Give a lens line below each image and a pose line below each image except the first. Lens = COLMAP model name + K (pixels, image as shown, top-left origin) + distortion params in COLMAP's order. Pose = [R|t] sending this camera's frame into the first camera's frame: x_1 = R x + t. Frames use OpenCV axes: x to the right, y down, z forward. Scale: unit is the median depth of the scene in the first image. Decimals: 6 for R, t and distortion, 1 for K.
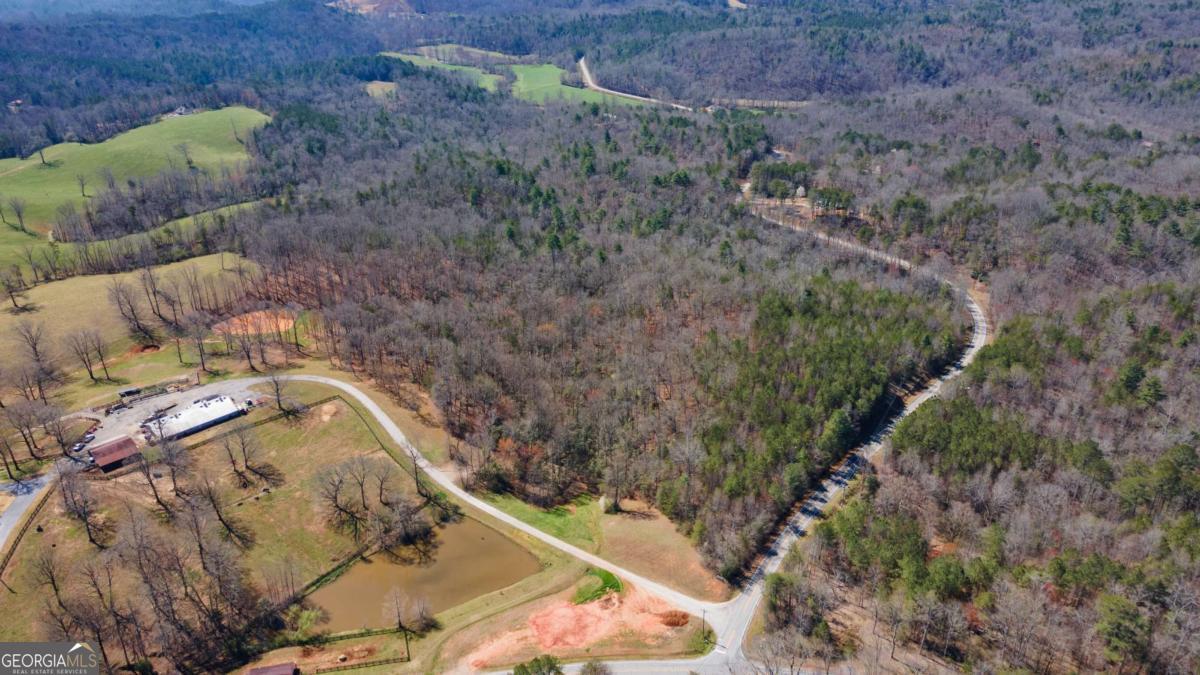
lens RADIAL K [[877.2, 0, 599.5], [0, 877.2, 335.6], [0, 0, 1]] dist [0.023608, 0.049839]
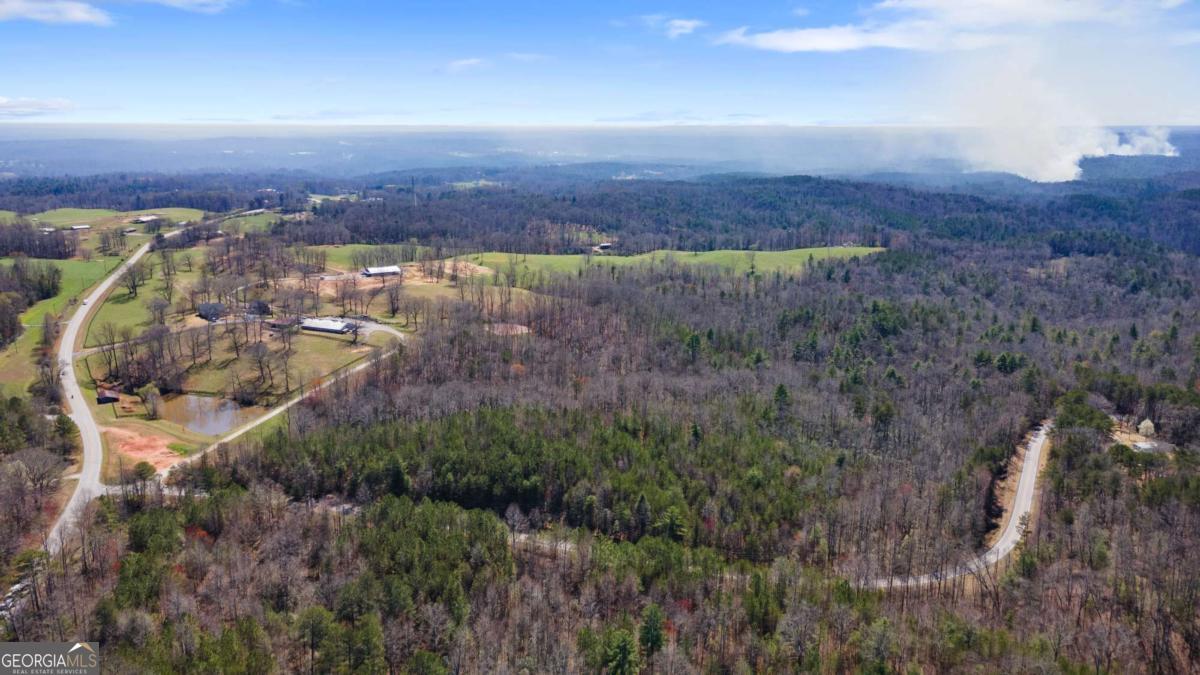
lens RADIAL K [[877.2, 0, 598.9], [0, 877.2, 346.3], [0, 0, 1]] dist [0.023608, 0.049839]
pose [[0.384417, 0.232487, -0.893406, 1.181910], [-0.413873, 0.908464, 0.058323, -0.171914], [0.825187, 0.347336, 0.445449, 0.698949]]
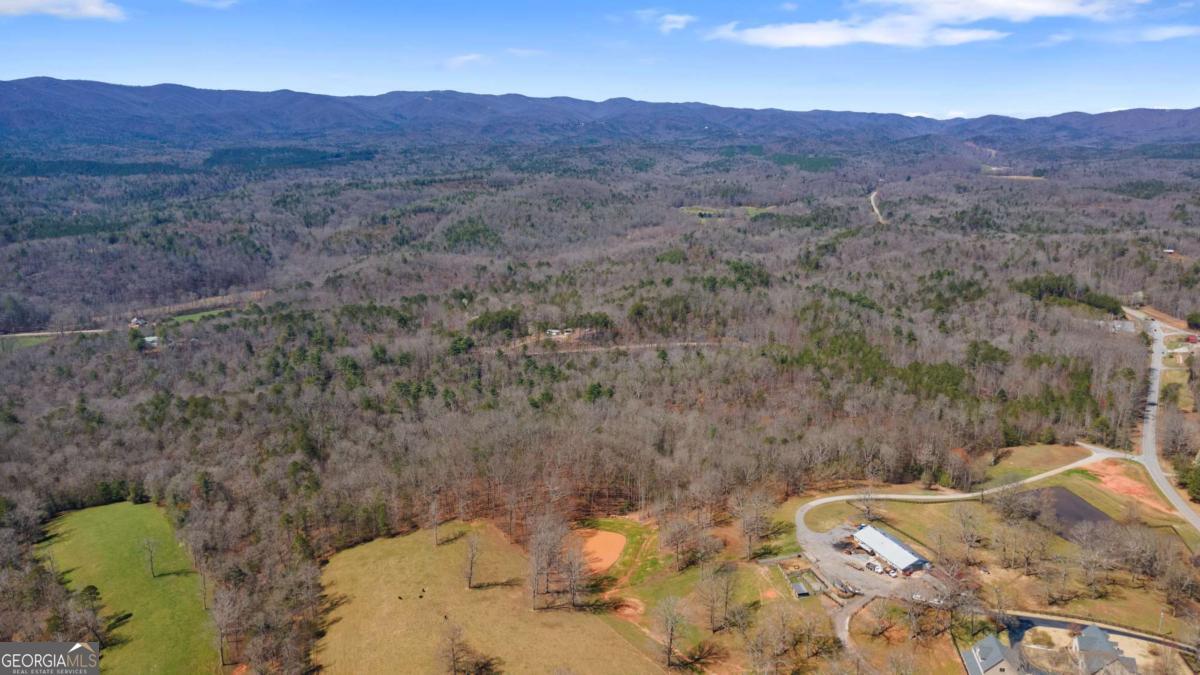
lens RADIAL K [[877.2, 0, 606.9], [0, 877.2, 343.0], [0, 0, 1]] dist [0.023608, 0.049839]
pose [[0.399220, -0.222082, 0.889552, -1.436646], [0.401951, 0.914408, 0.047897, -0.303344], [-0.824051, 0.338435, 0.454316, 0.727644]]
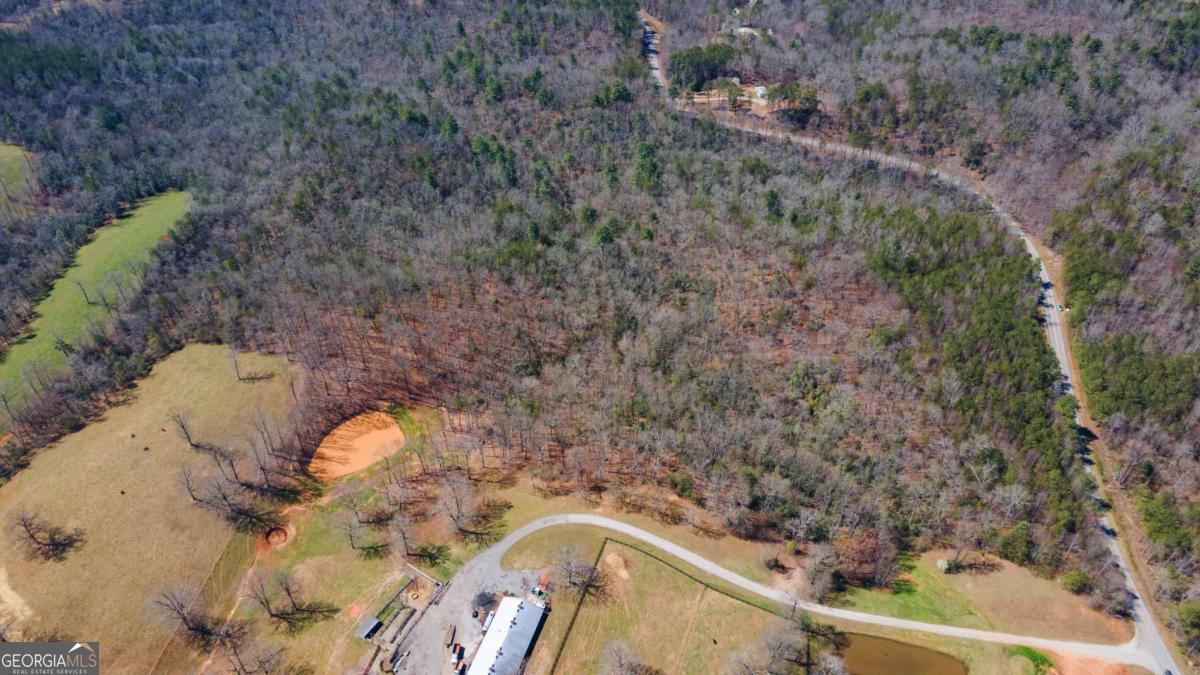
lens RADIAL K [[877.2, 0, 598.5], [0, 877.2, 332.6], [0, 0, 1]] dist [0.023608, 0.049839]
pose [[0.893894, -0.294324, 0.338122, -0.578180], [0.194825, 0.934380, 0.298290, -0.416691], [-0.403729, -0.200765, 0.892579, 0.271932]]
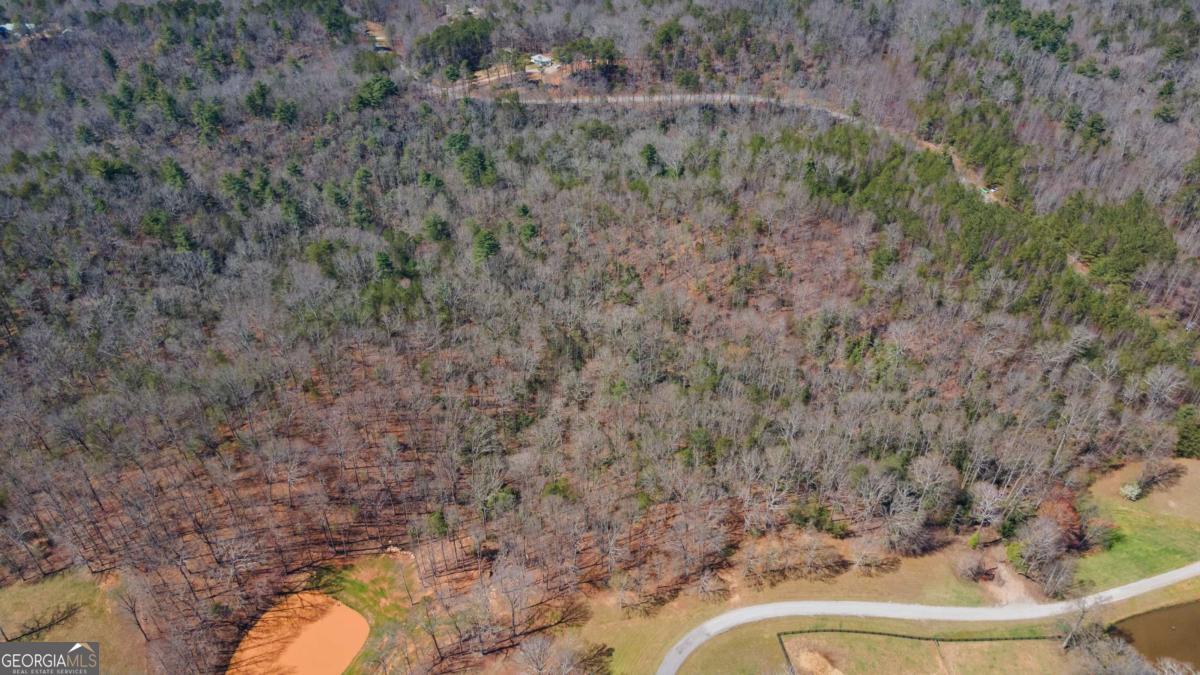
lens RADIAL K [[877.2, 0, 598.9], [0, 877.2, 332.9], [0, 0, 1]] dist [0.023608, 0.049839]
pose [[0.581775, -0.501660, 0.640215, -0.677258], [0.356323, 0.864778, 0.353826, -0.370775], [-0.731145, 0.022276, 0.681859, 0.735261]]
